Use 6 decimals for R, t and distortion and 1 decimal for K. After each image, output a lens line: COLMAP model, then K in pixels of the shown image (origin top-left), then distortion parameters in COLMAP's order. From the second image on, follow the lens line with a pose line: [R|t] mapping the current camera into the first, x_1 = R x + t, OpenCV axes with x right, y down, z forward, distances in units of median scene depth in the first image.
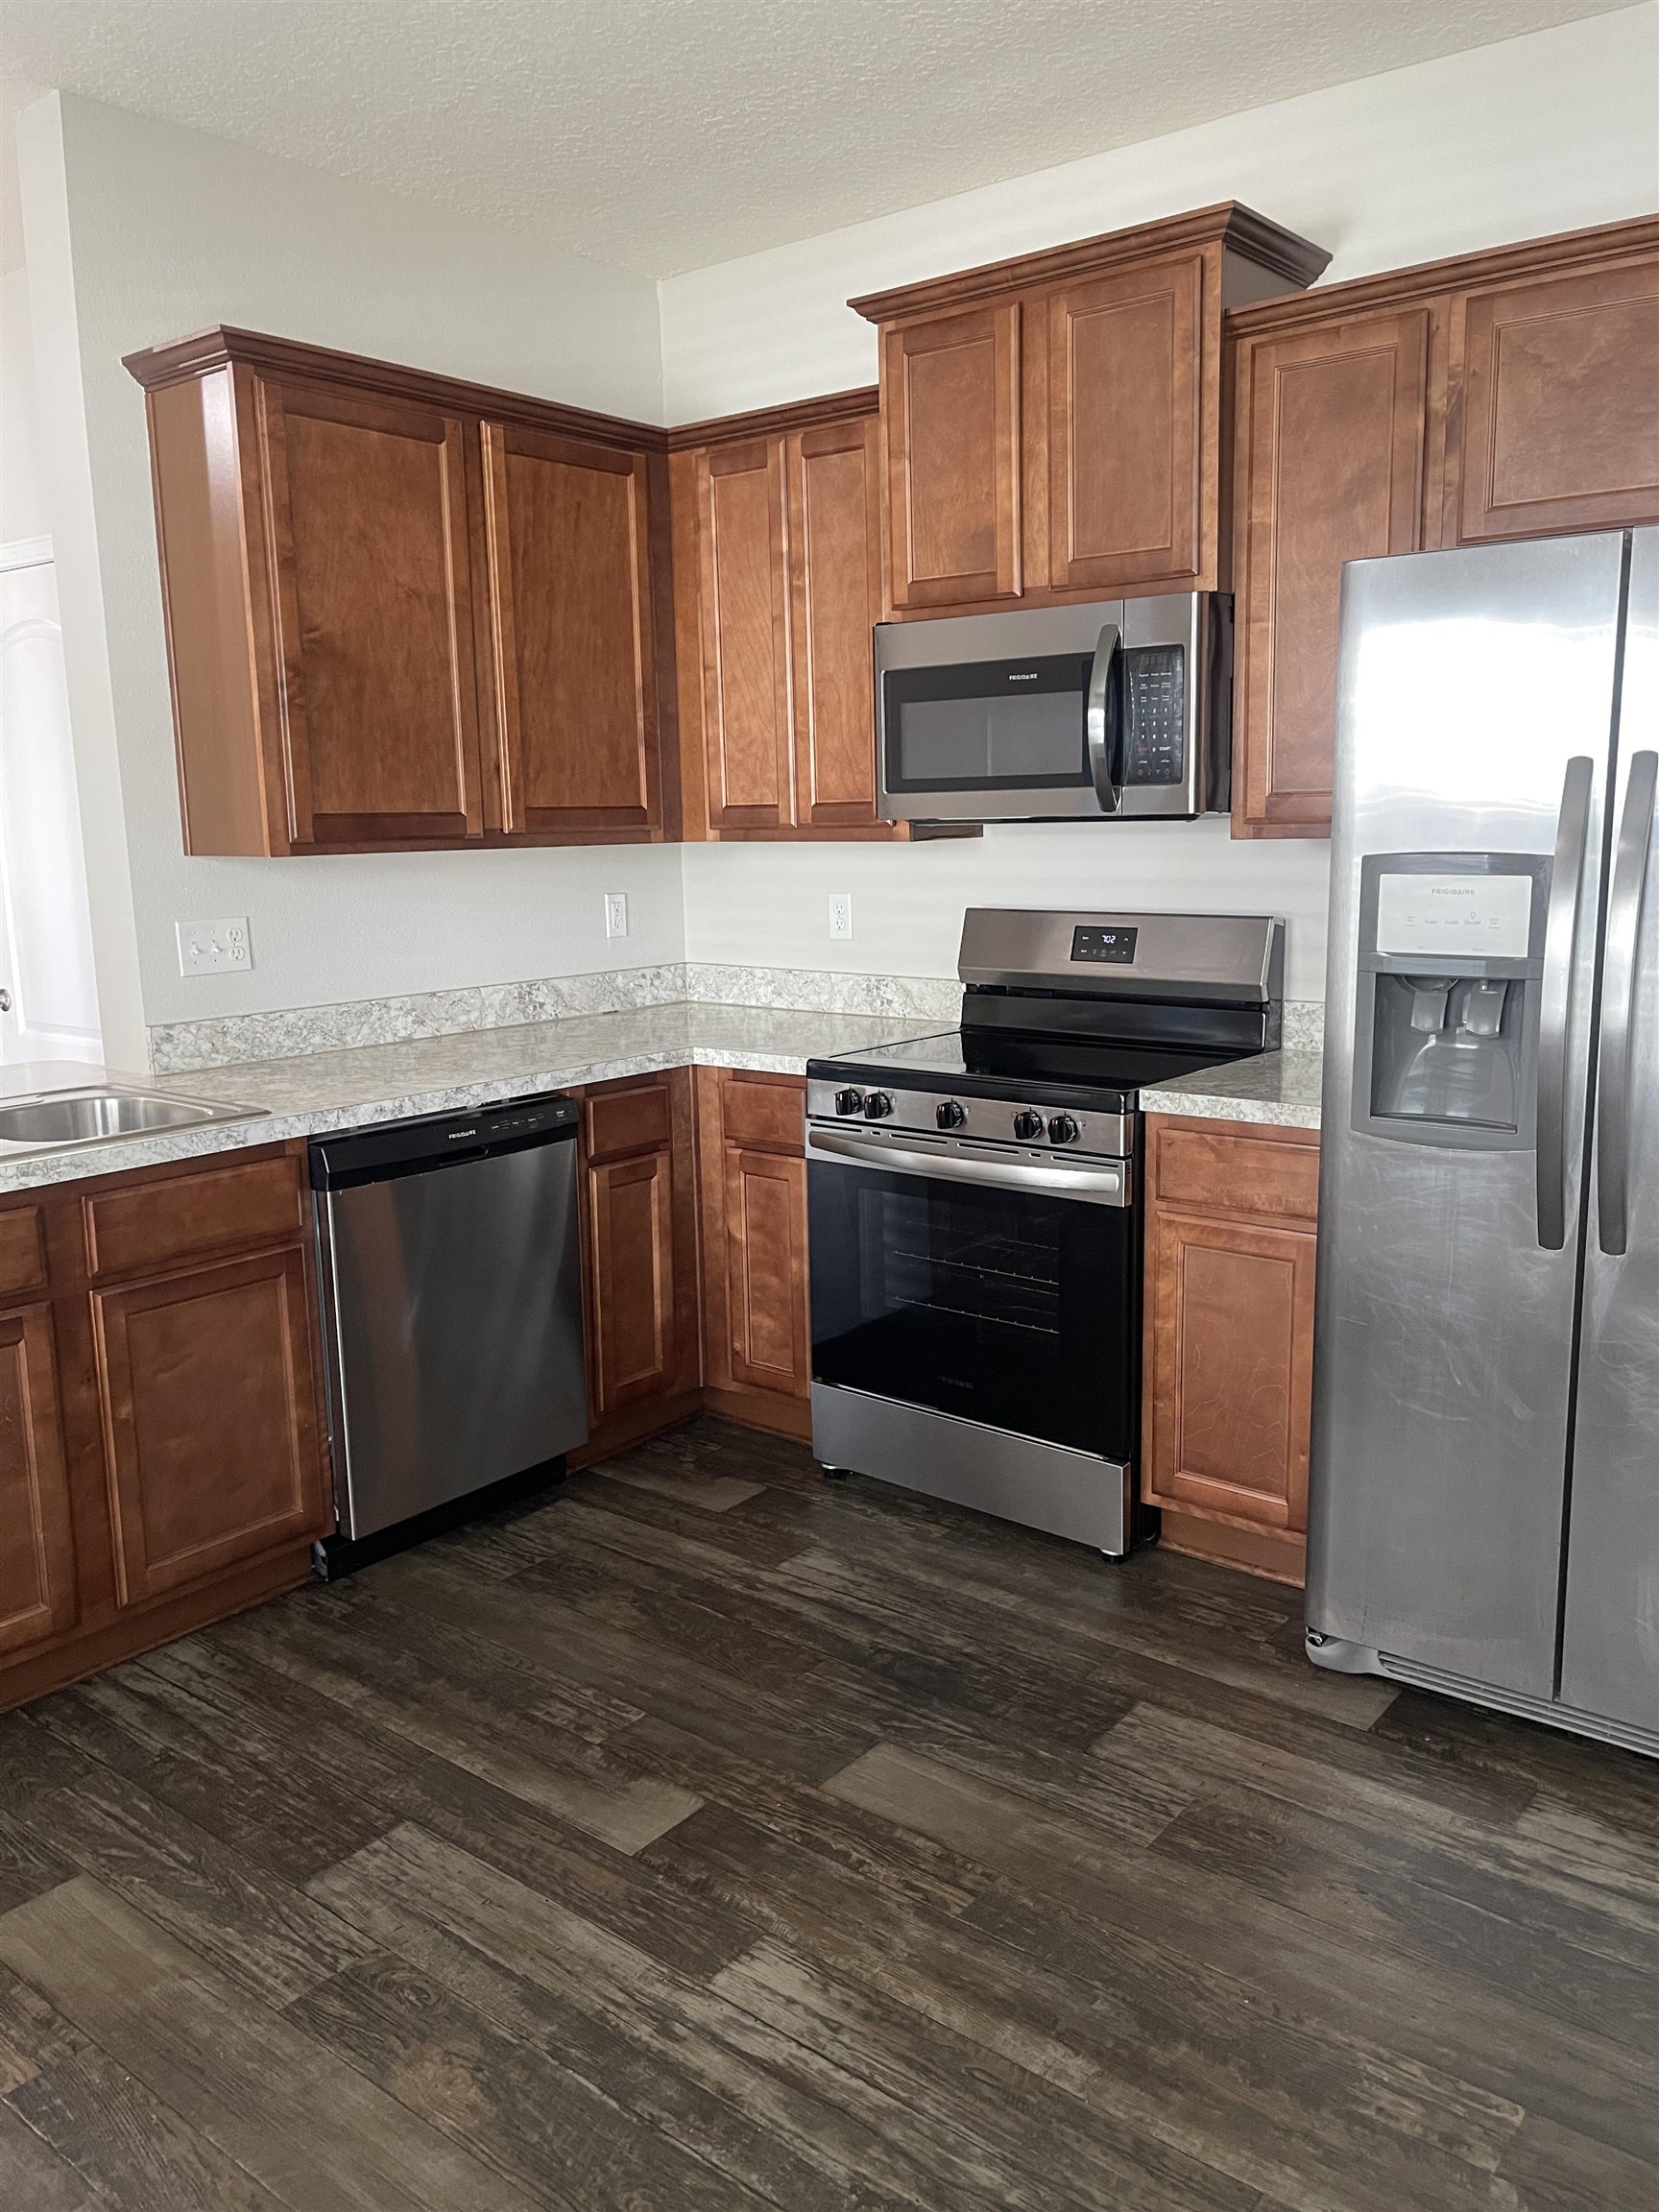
lens RADIAL K [[1658.9, 0, 856.4], [0, 1658.9, 1078.6], [0, 0, 1]] dist [0.069980, -0.089086]
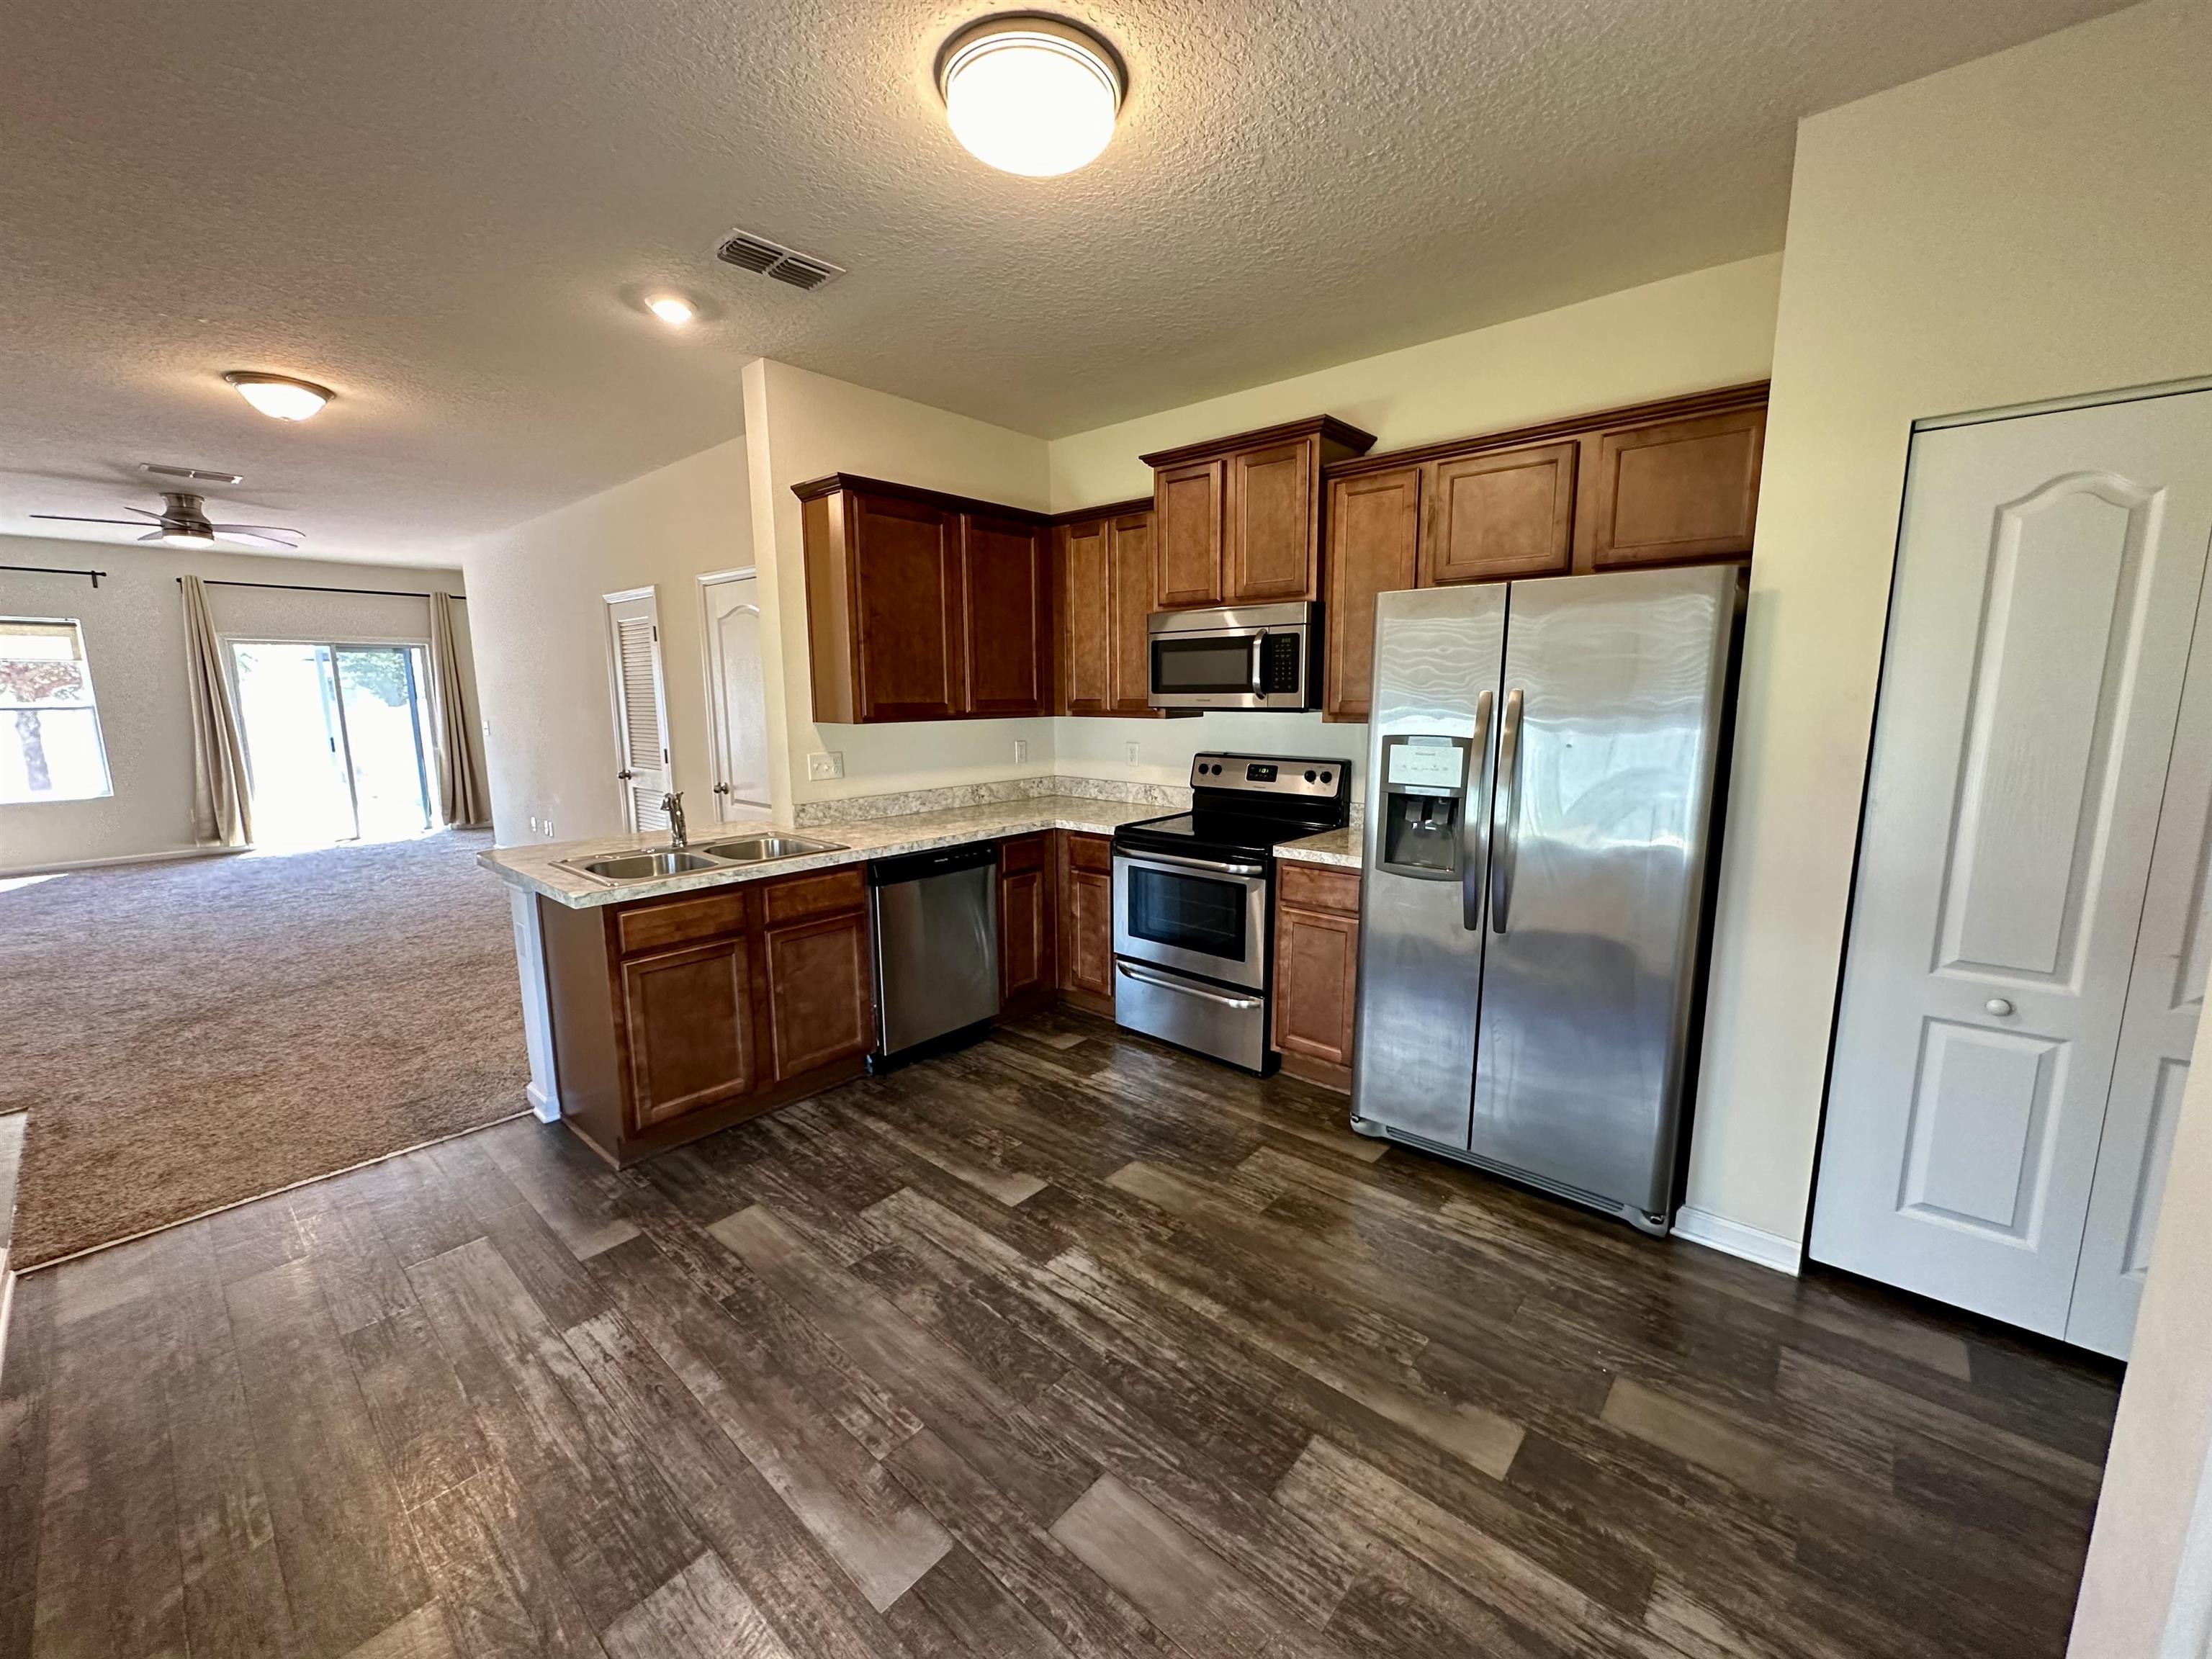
lens RADIAL K [[879.1, 0, 1114.7], [0, 879.1, 821.5], [0, 0, 1]] dist [-0.000018, -0.000014]
pose [[0.998771, 0.020870, -0.044961, 0.026564], [-0.021395, 0.999708, -0.011235, -0.007319], [0.044714, 0.012183, 0.998926, -0.078719]]
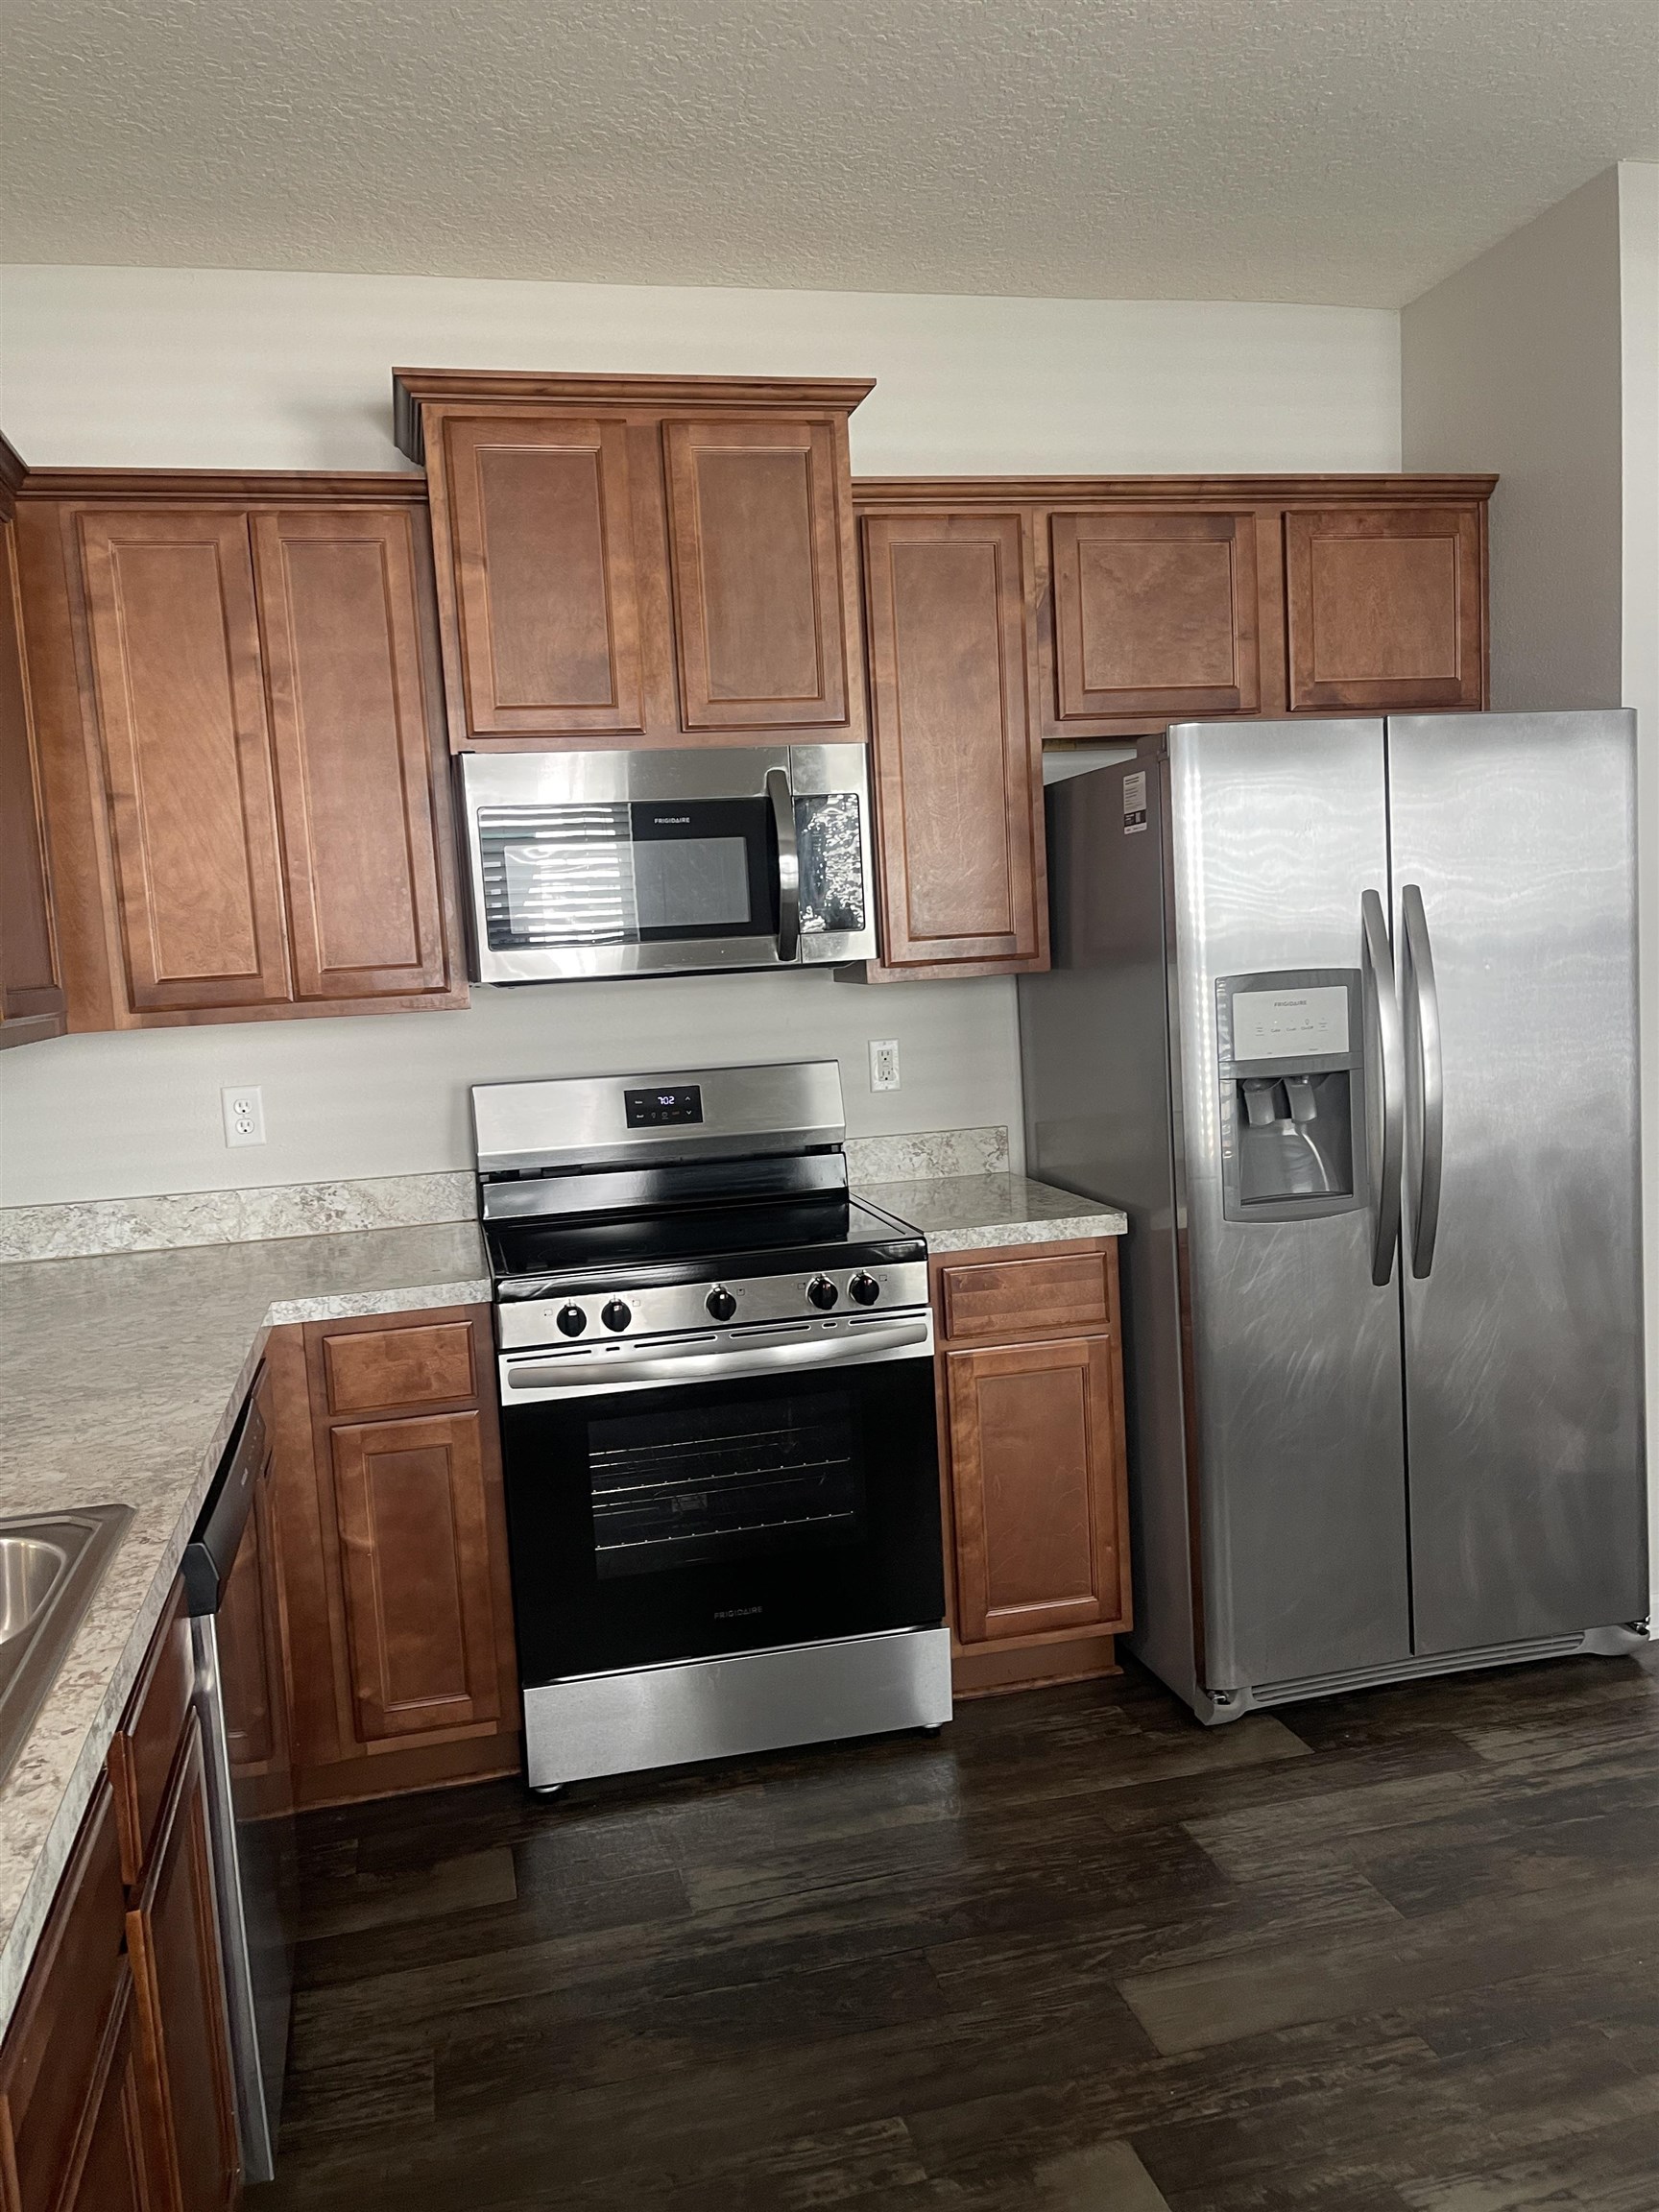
lens RADIAL K [[1663.8, 0, 789.9], [0, 1663.8, 1089.3], [0, 0, 1]] dist [0.062205, -0.082620]
pose [[0.623428, -0.091166, 0.776548, -0.661589], [0.169927, 0.985238, -0.020754, -0.073134], [-0.763192, 0.144895, 0.629717, 0.445360]]
